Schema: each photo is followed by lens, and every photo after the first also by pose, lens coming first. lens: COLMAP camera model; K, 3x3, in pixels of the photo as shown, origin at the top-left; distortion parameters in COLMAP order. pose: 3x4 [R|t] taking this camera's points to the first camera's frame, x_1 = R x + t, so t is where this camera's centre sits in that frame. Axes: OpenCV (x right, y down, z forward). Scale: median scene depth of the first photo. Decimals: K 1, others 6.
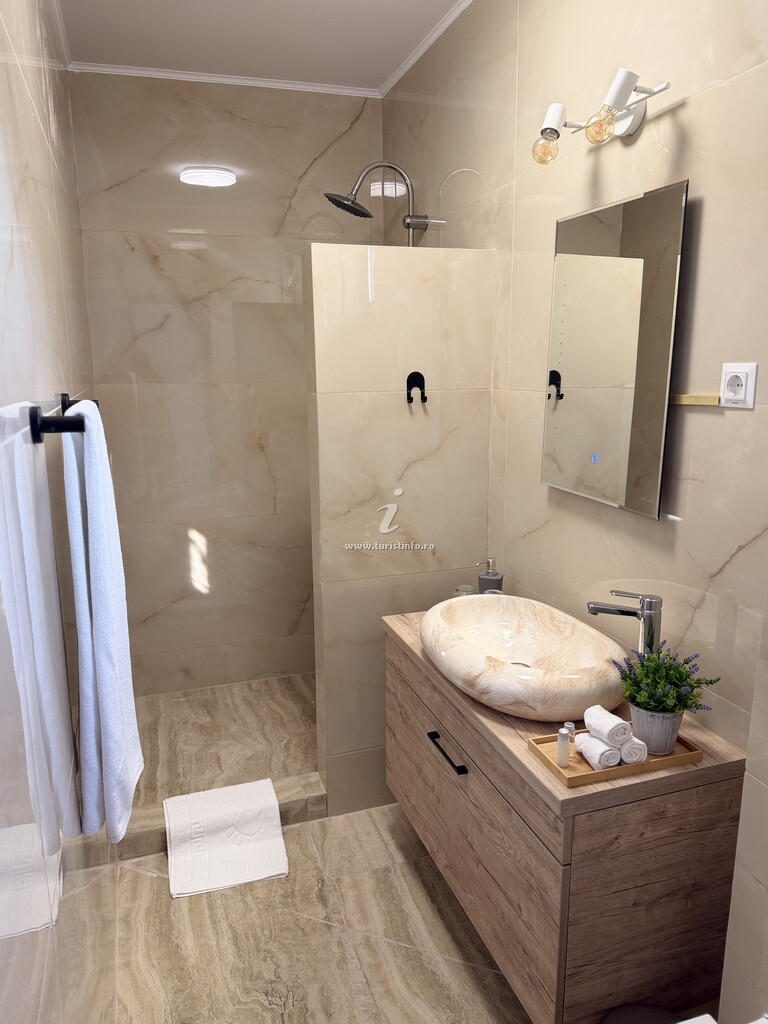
lens RADIAL K [[741.5, 0, 384.0], [0, 741.5, 512.0], [0, 0, 1]] dist [0.063685, -0.098660]
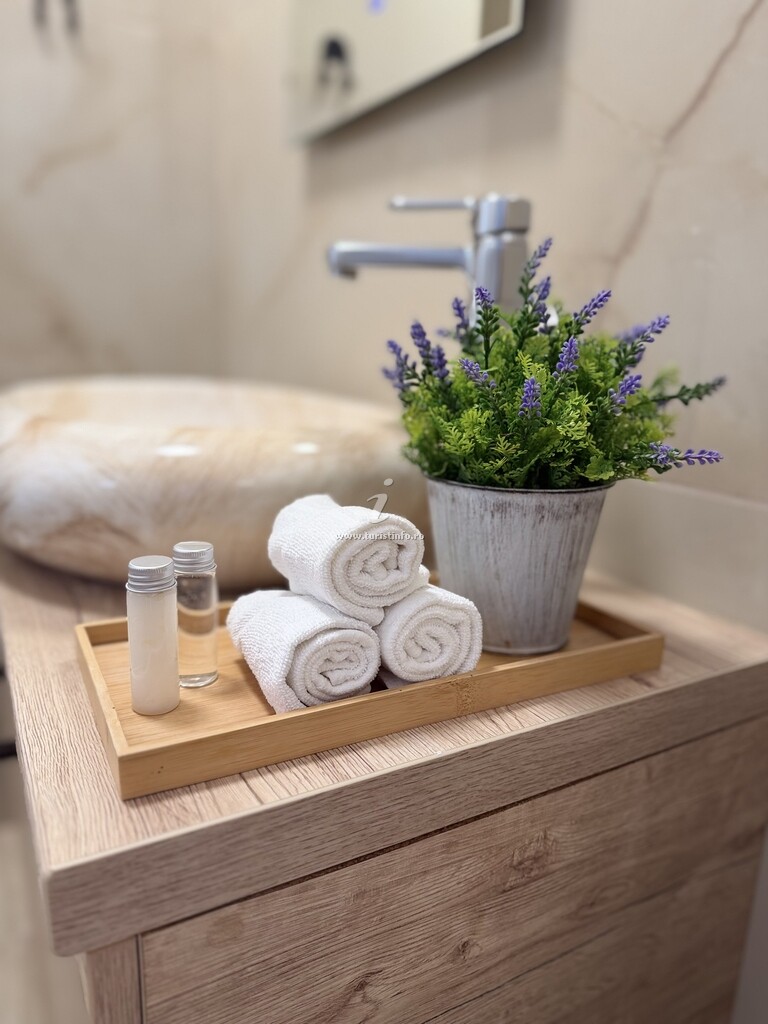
lens RADIAL K [[741.5, 0, 384.0], [0, 741.5, 512.0], [0, 0, 1]] dist [0.063685, -0.098660]
pose [[0.981744, -0.002032, 0.190195, 0.254298], [-0.001737, 0.999805, 0.019651, 0.257941], [-0.190198, -0.019623, 0.981550, 0.712029]]
